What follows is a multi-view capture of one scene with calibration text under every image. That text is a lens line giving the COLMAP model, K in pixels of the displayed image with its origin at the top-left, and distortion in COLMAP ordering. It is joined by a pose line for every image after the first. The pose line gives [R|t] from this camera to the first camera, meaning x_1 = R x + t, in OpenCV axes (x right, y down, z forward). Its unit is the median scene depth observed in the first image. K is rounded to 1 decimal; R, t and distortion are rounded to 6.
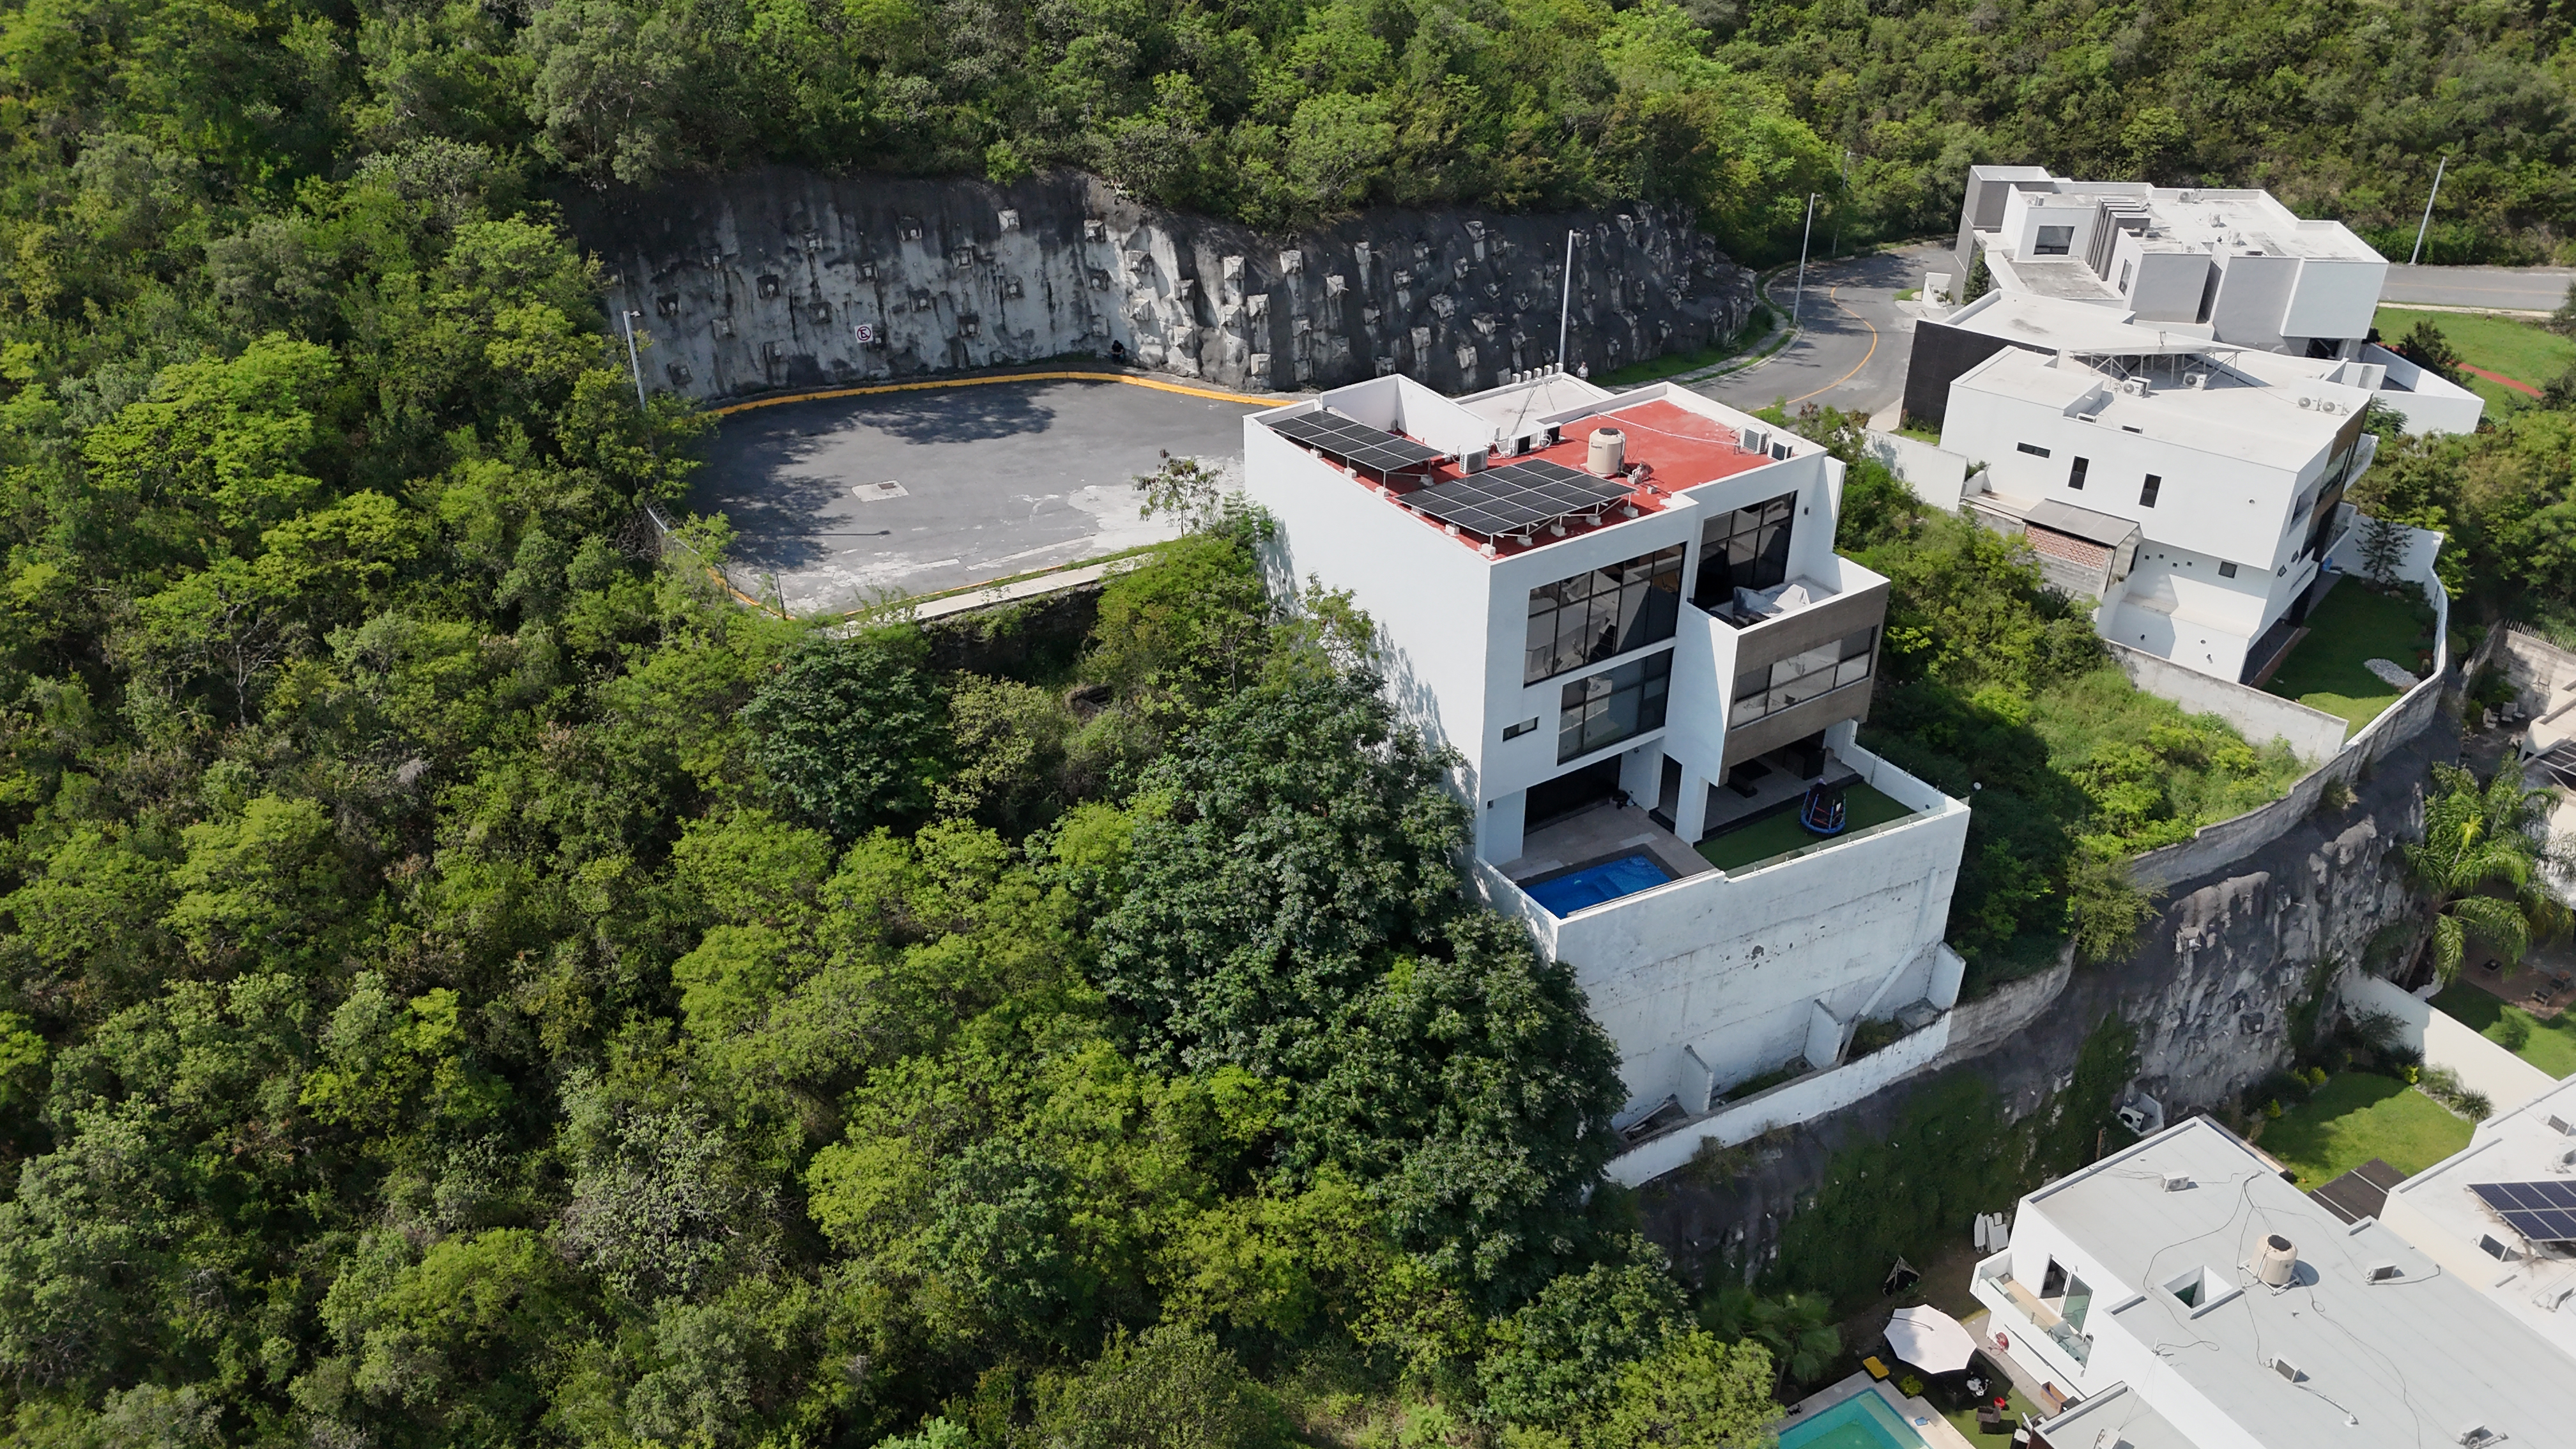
lens RADIAL K [[1896.2, 0, 1300.8], [0, 1896.2, 721.7], [0, 0, 1]] dist [0.080977, -0.079150]
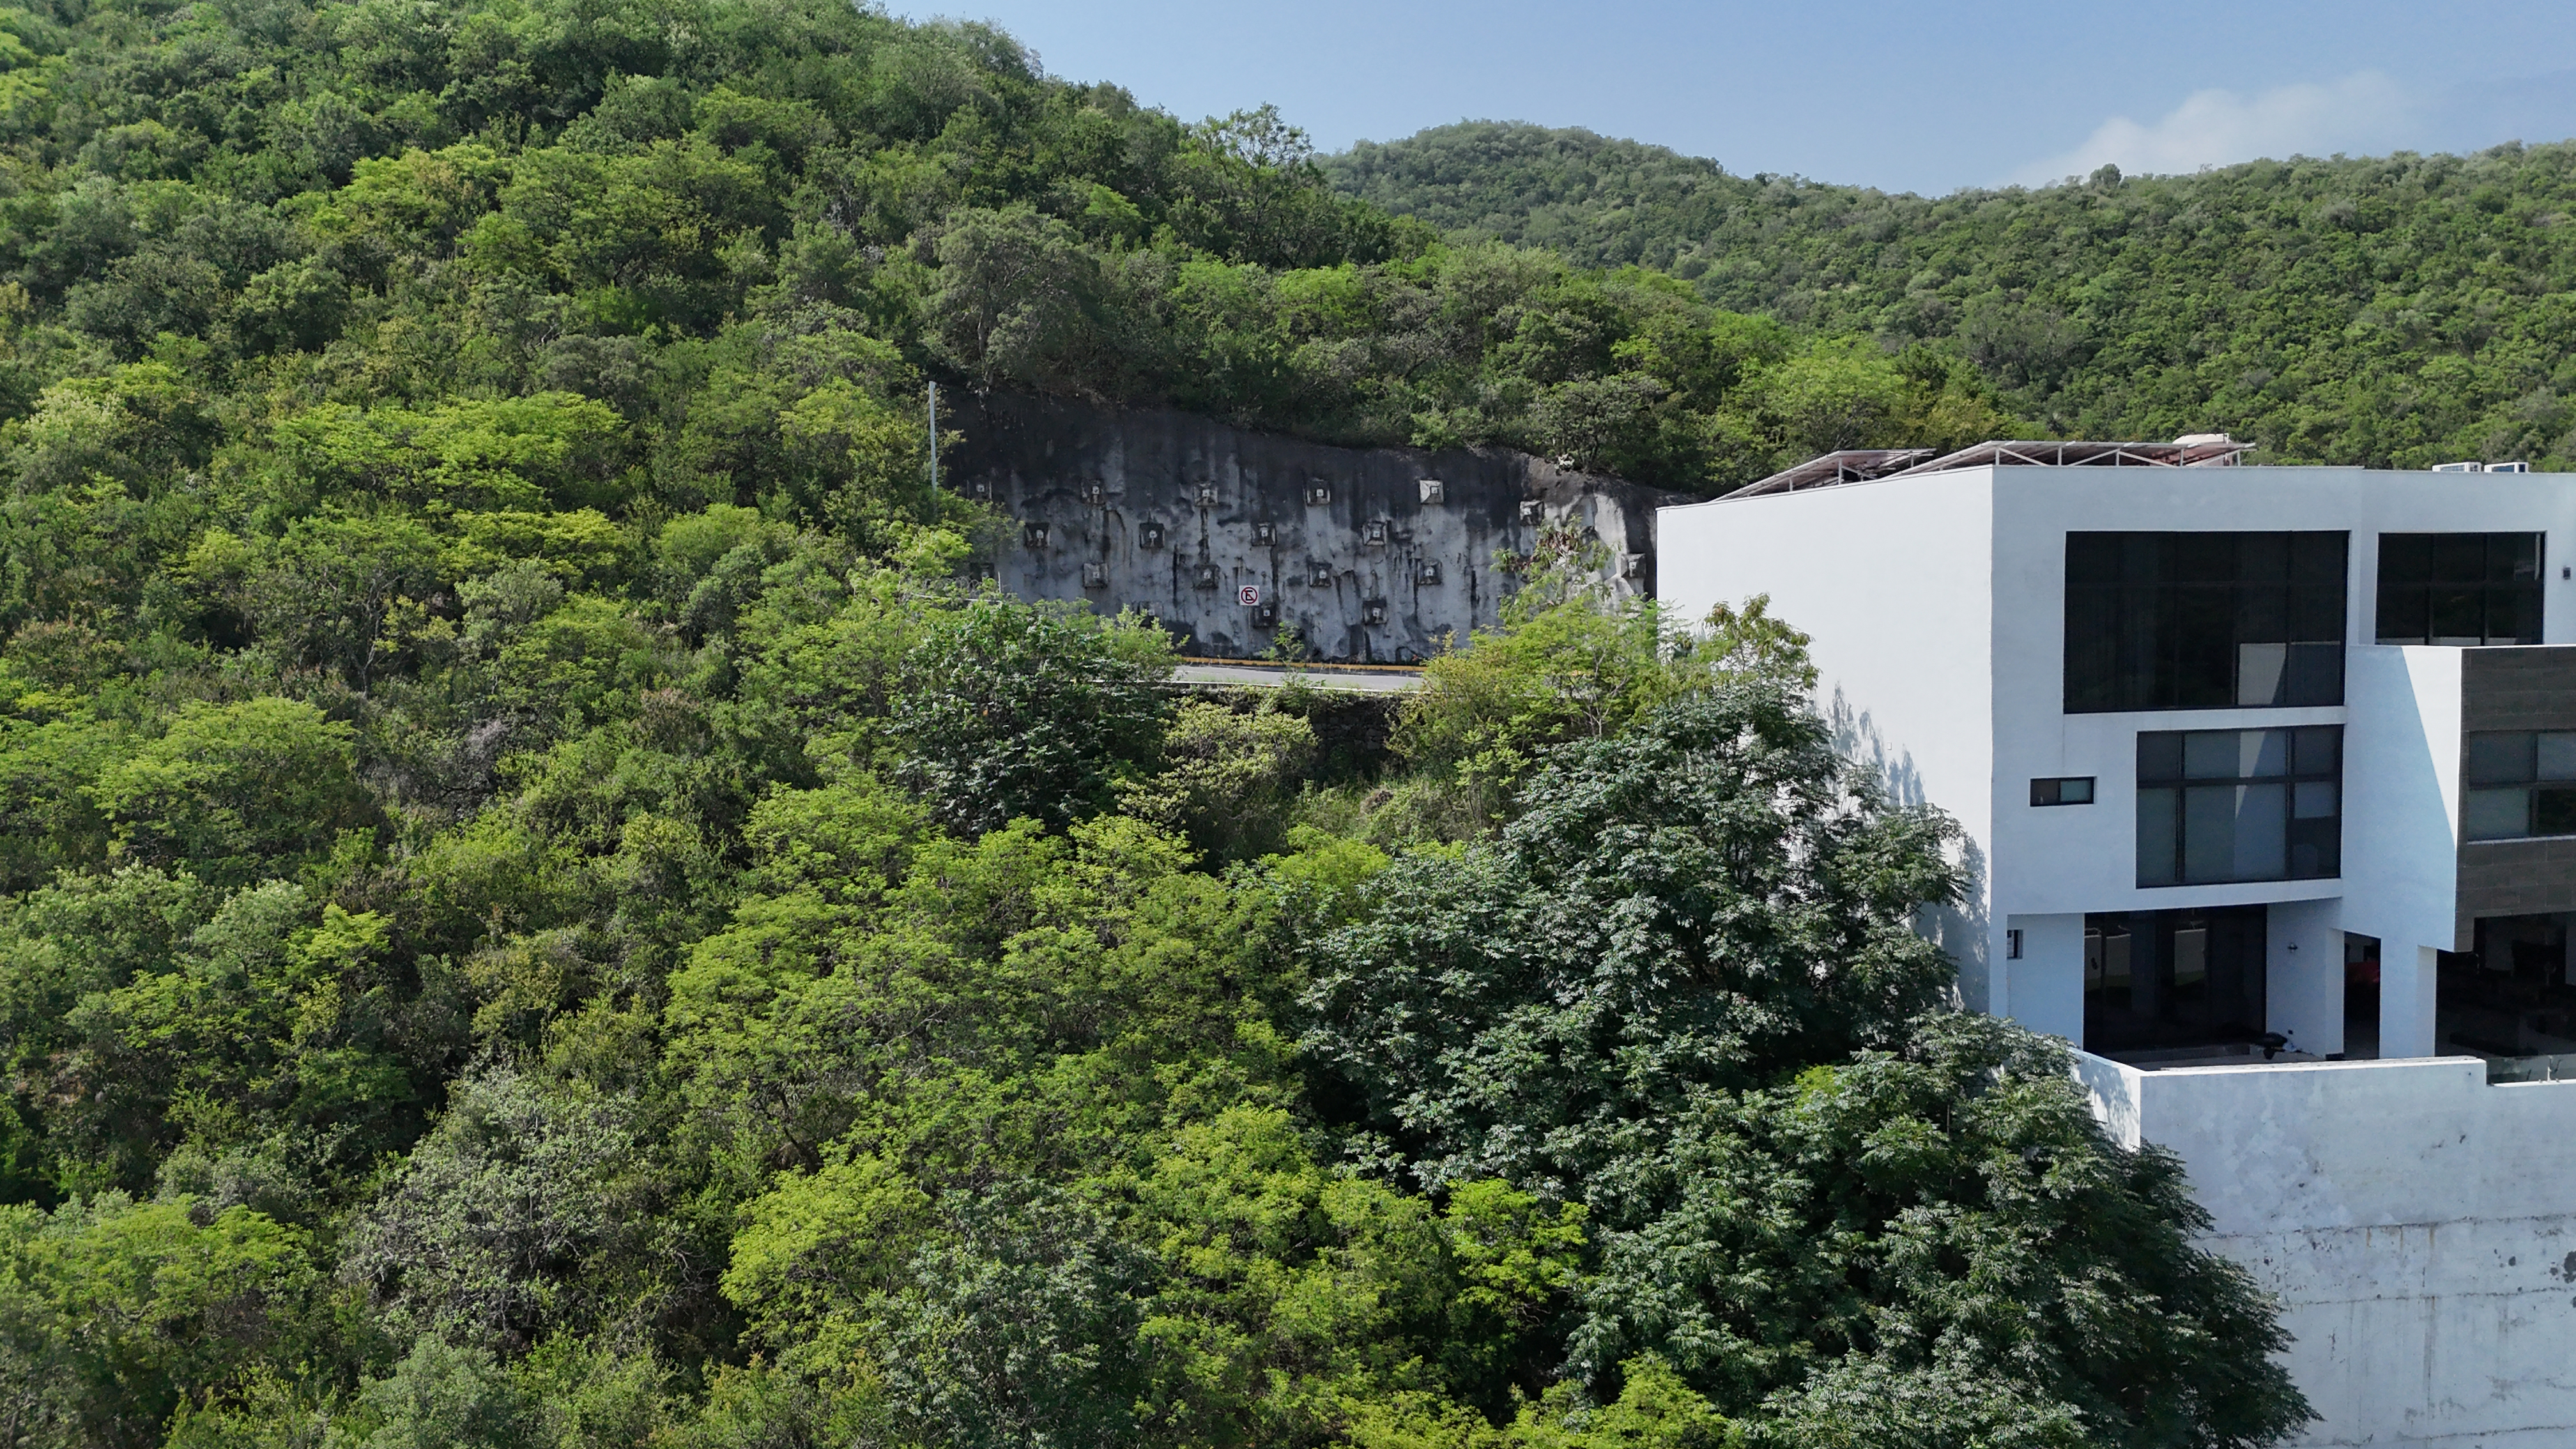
lens RADIAL K [[1896.2, 0, 1269.1], [0, 1896.2, 724.5], [0, 0, 1]] dist [0.080977, -0.079150]
pose [[0.947515, 0.010580, -0.319537, 0.062552], [-0.153868, 0.891181, -0.426755, 0.246267], [0.280251, 0.453524, 0.846035, 0.353411]]
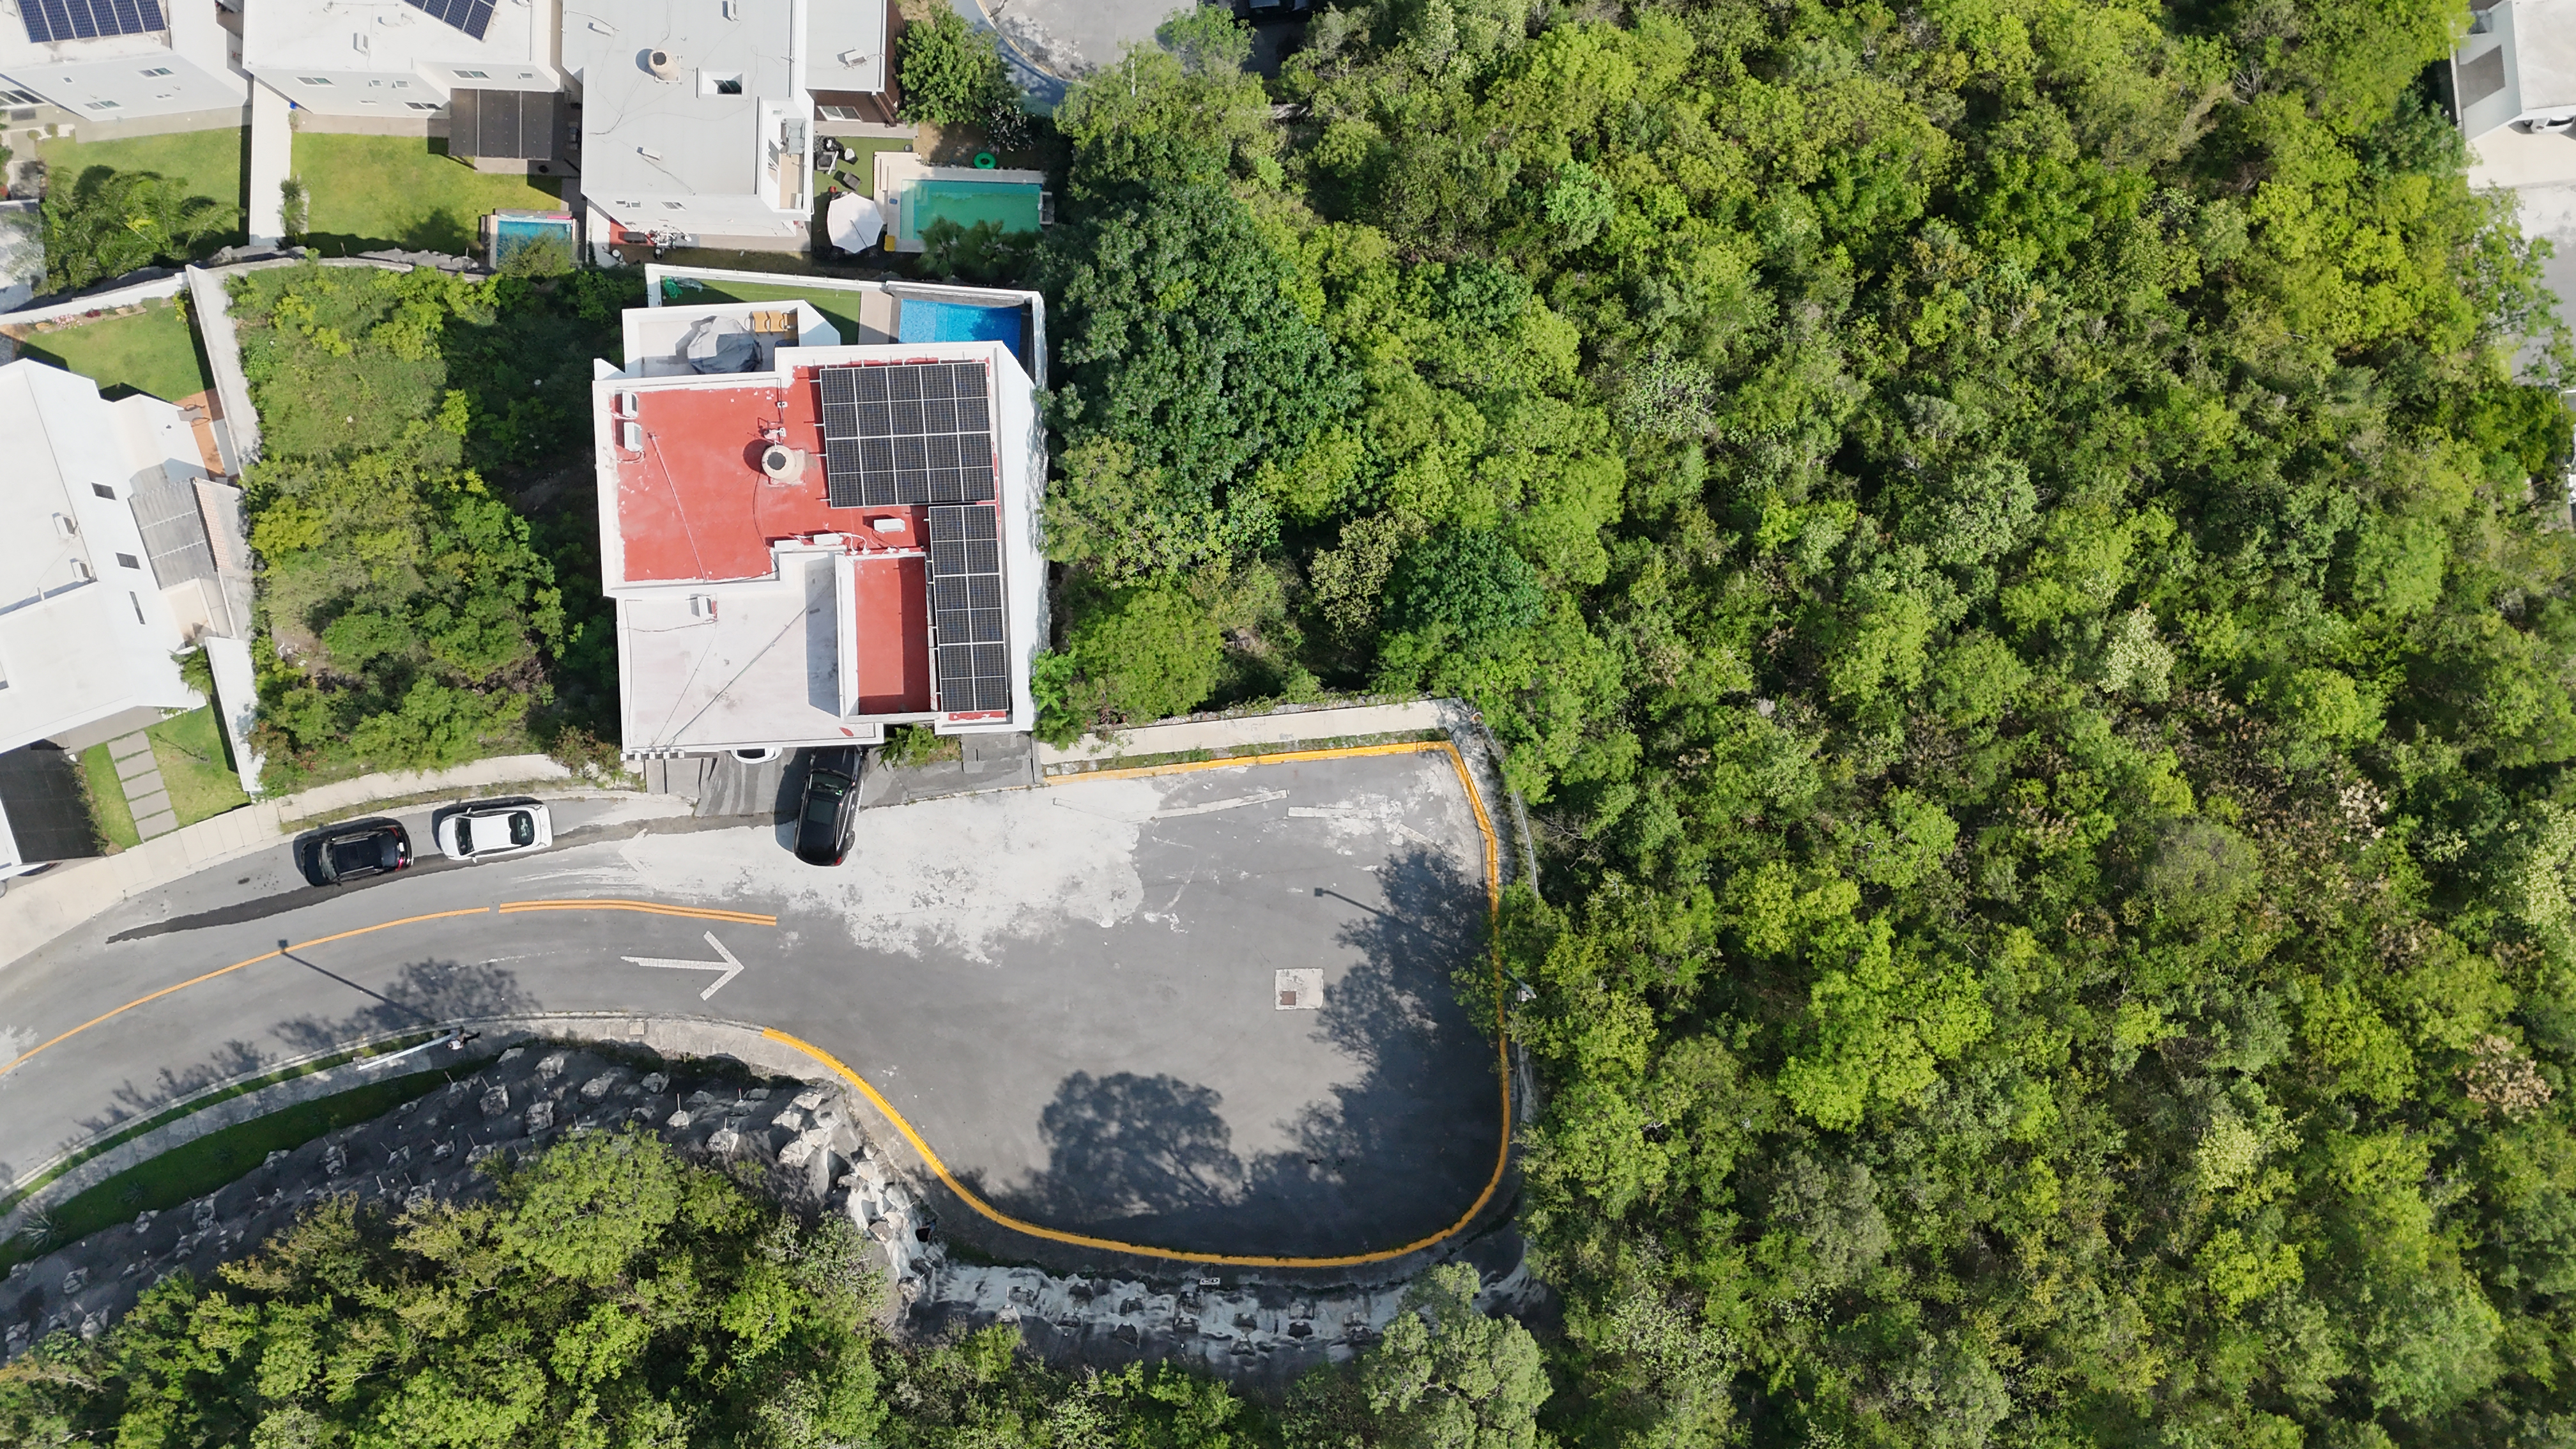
lens RADIAL K [[1896.2, 0, 1279.4], [0, 1896.2, 729.5], [0, 0, 1]] dist [0.080977, -0.079150]
pose [[-0.863126, -0.504802, 0.013732, -0.162251], [0.262993, -0.426127, 0.865593, -0.987763], [-0.431101, 0.750727, 0.500561, 0.403831]]
